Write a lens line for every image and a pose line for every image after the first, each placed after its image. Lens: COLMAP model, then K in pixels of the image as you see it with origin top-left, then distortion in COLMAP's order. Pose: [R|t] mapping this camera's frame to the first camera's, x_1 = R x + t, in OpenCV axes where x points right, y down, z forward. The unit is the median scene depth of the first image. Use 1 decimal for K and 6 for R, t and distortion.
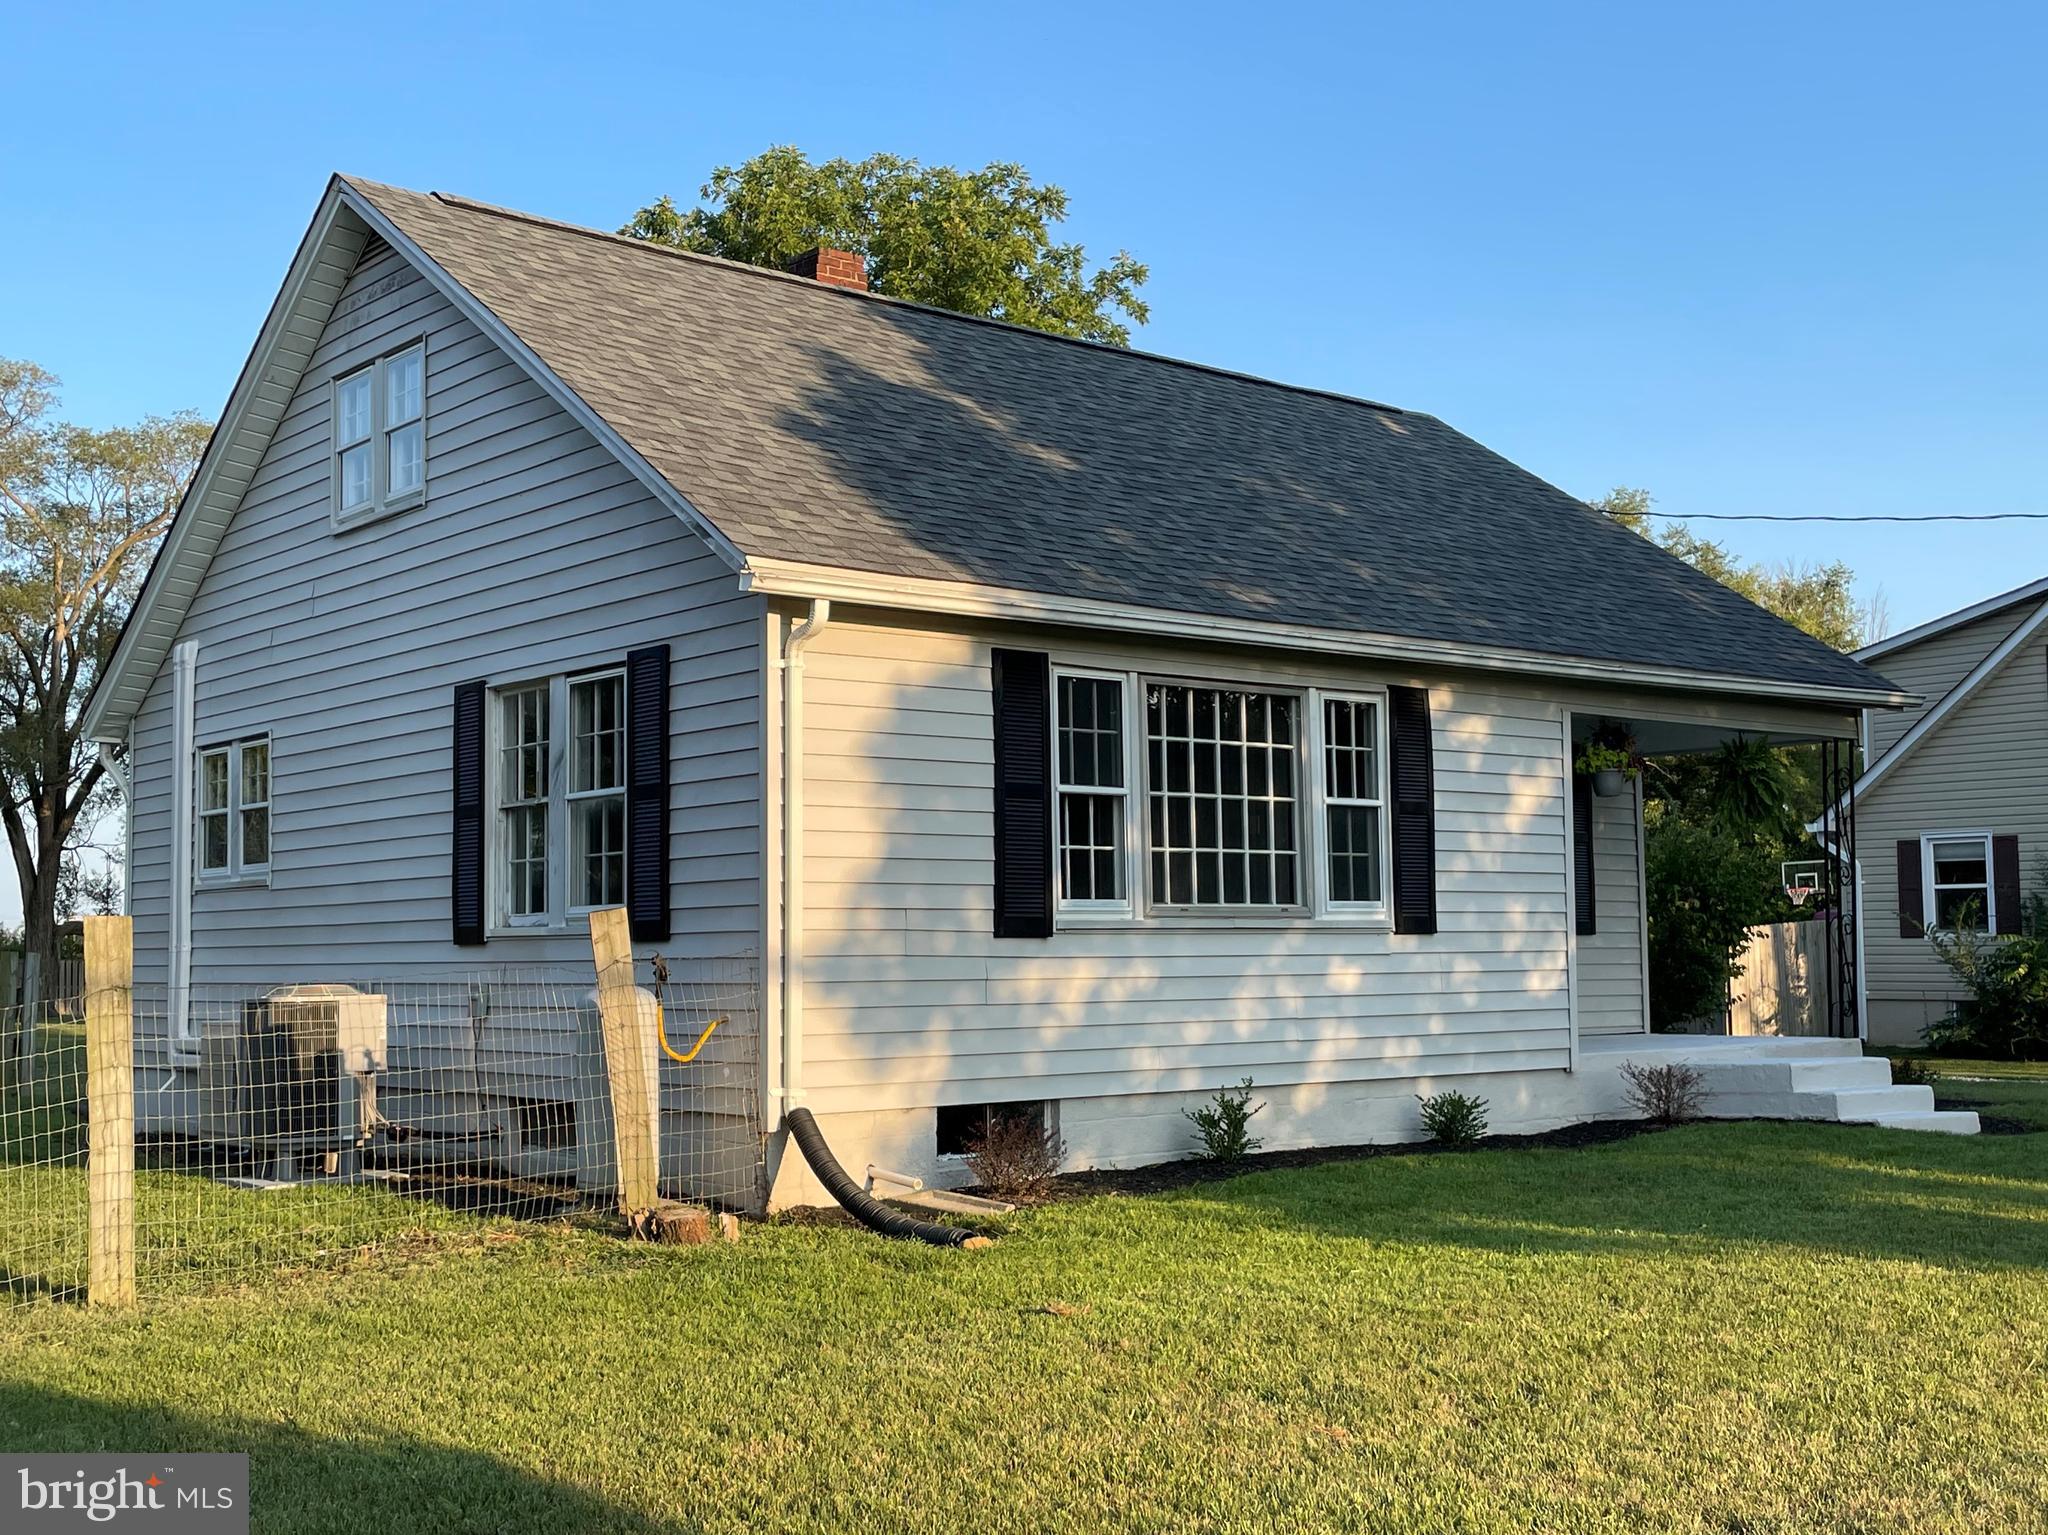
lens RADIAL K [[2345.6, 0, 1029.0], [0, 2345.6, 787.0], [0, 0, 1]] dist [0.095376, 0.000000]
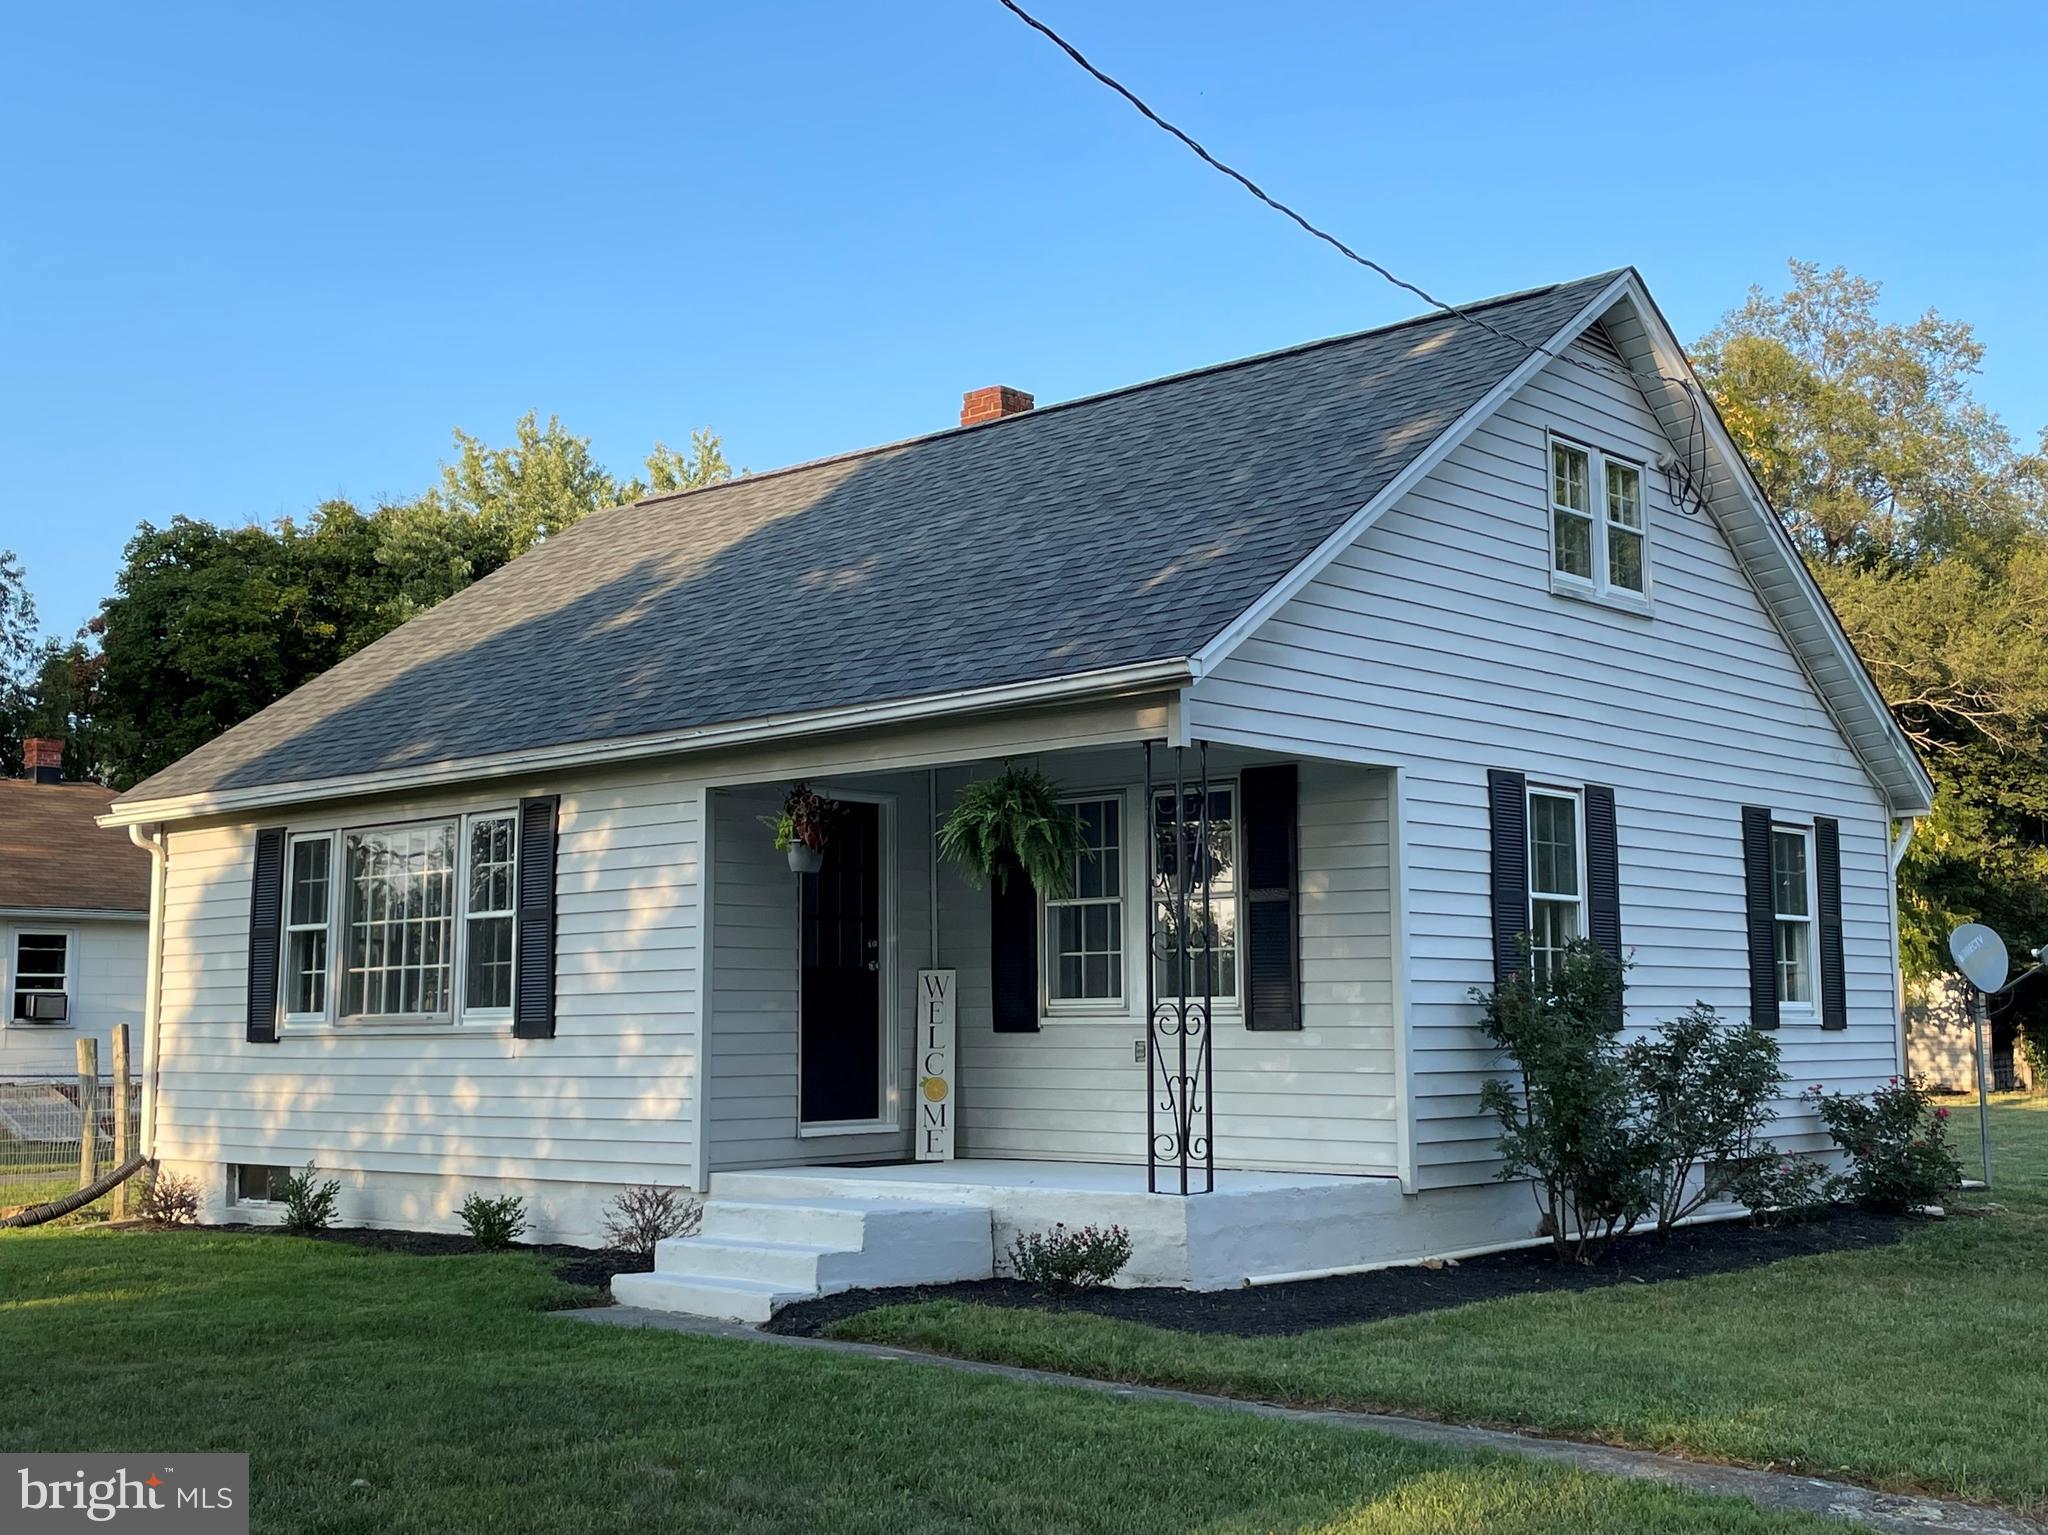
lens RADIAL K [[2281.0, 0, 1036.9], [0, 2281.0, 786.9], [0, 0, 1]] dist [0.121093, 0.000000]
pose [[0.152850, -0.090580, -0.984089, 1.267042], [0.077811, 0.993802, -0.079388, 0.053037], [0.985181, -0.064439, 0.158951, 1.132170]]
